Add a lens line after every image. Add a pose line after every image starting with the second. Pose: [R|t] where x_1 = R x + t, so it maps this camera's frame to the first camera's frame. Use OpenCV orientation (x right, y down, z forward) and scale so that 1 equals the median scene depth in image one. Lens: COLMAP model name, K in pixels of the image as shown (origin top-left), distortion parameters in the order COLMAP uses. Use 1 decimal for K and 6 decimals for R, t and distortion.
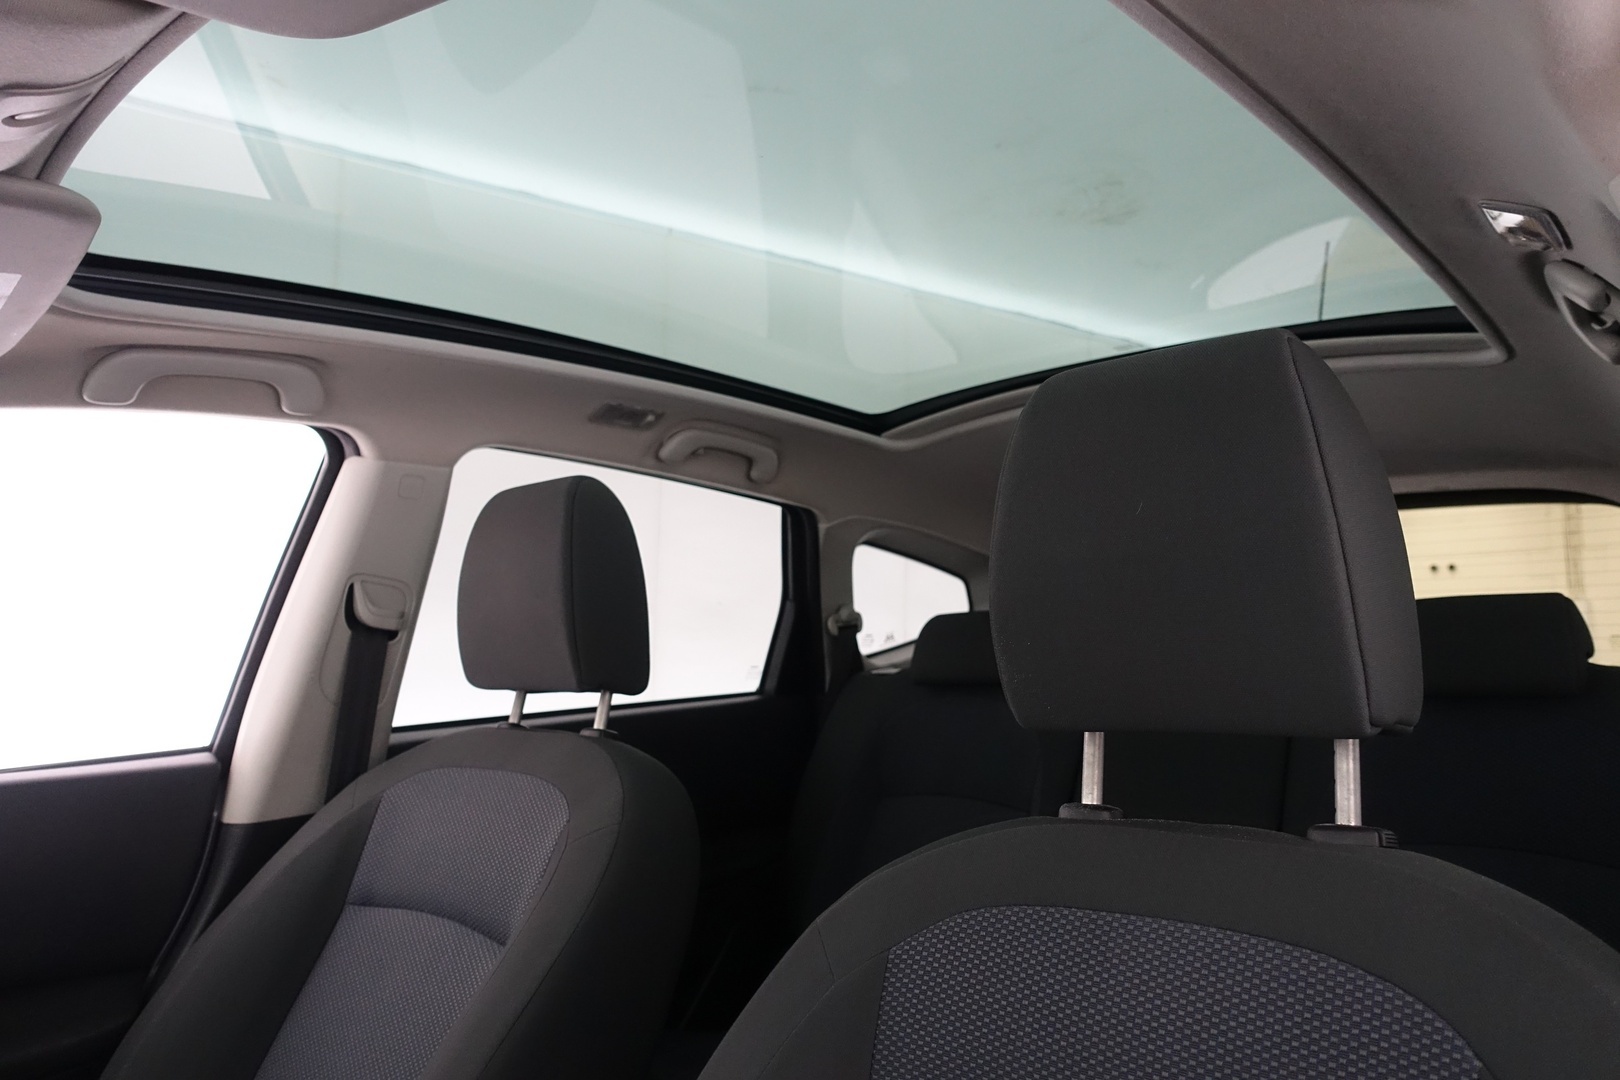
lens RADIAL K [[1103.5, 0, 814.4], [0, 1103.5, 544.8], [0, 0, 1]] dist [-0.009925, 0.009157]
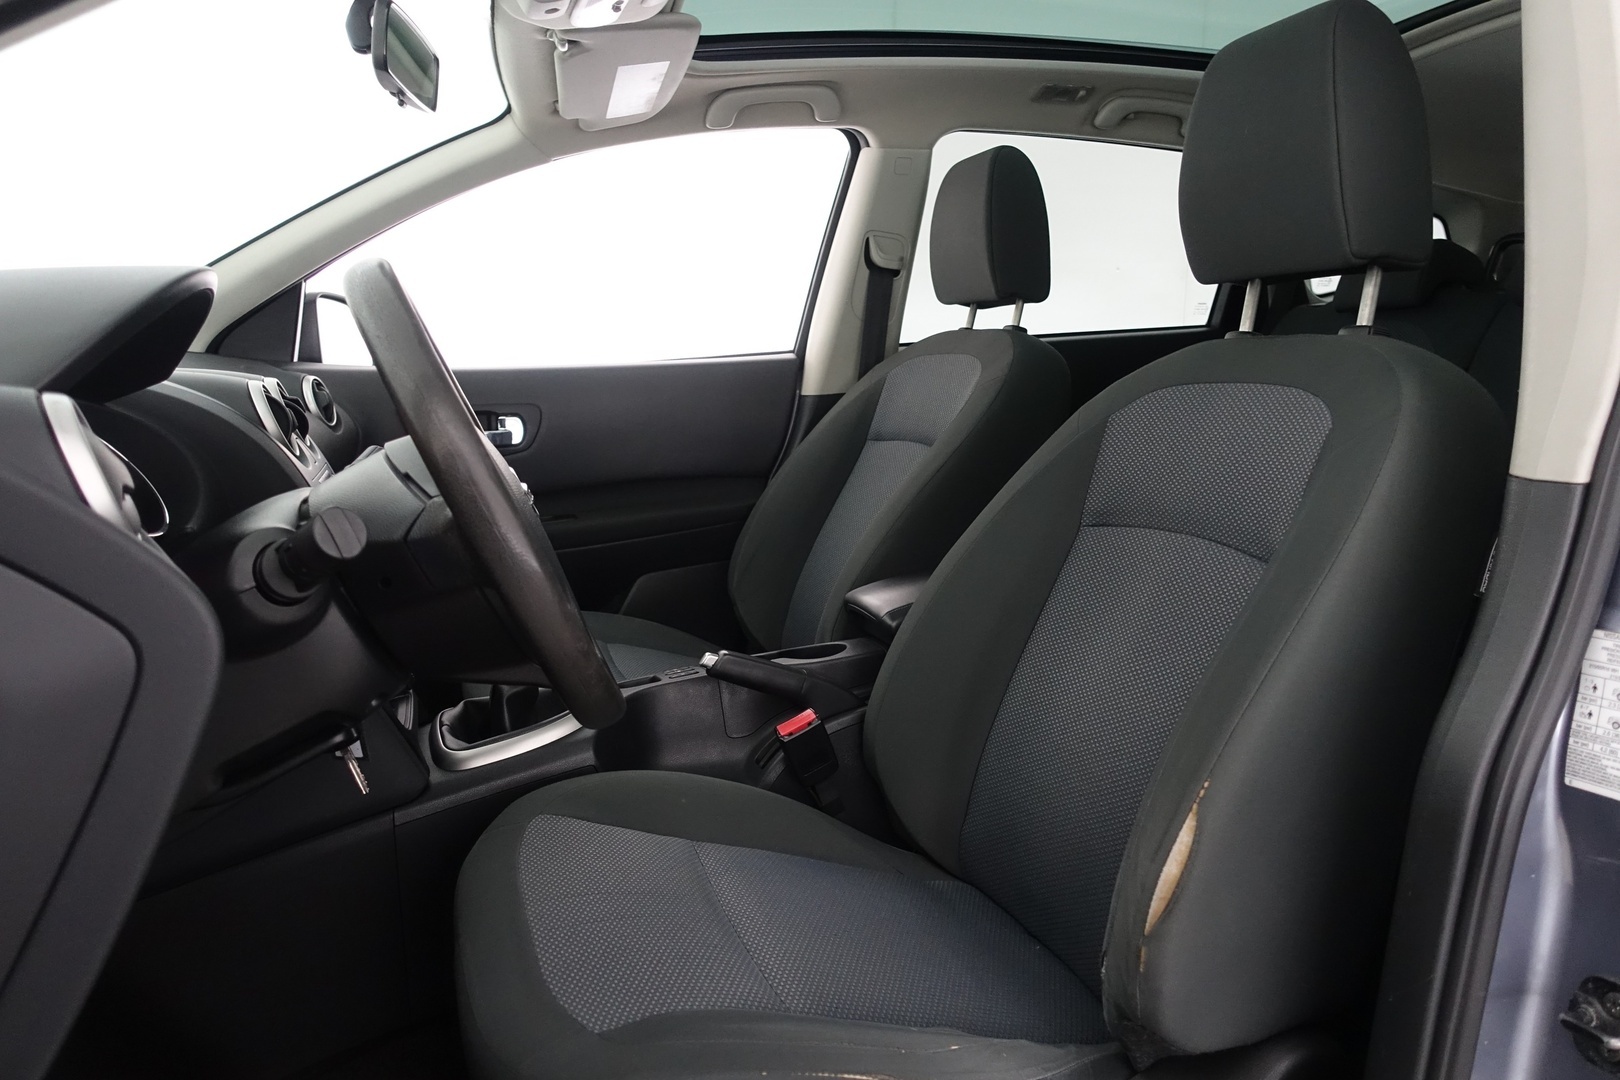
lens RADIAL K [[1103.5, 0, 806.6], [0, 1103.5, 541.1], [0, 0, 1]] dist [-0.009925, 0.009157]
pose [[0.863332, 0.078715, -0.498459, 0.284078], [0.058291, 0.965593, 0.253442, 0.048669], [0.501258, -0.247860, 0.829039, -0.379545]]
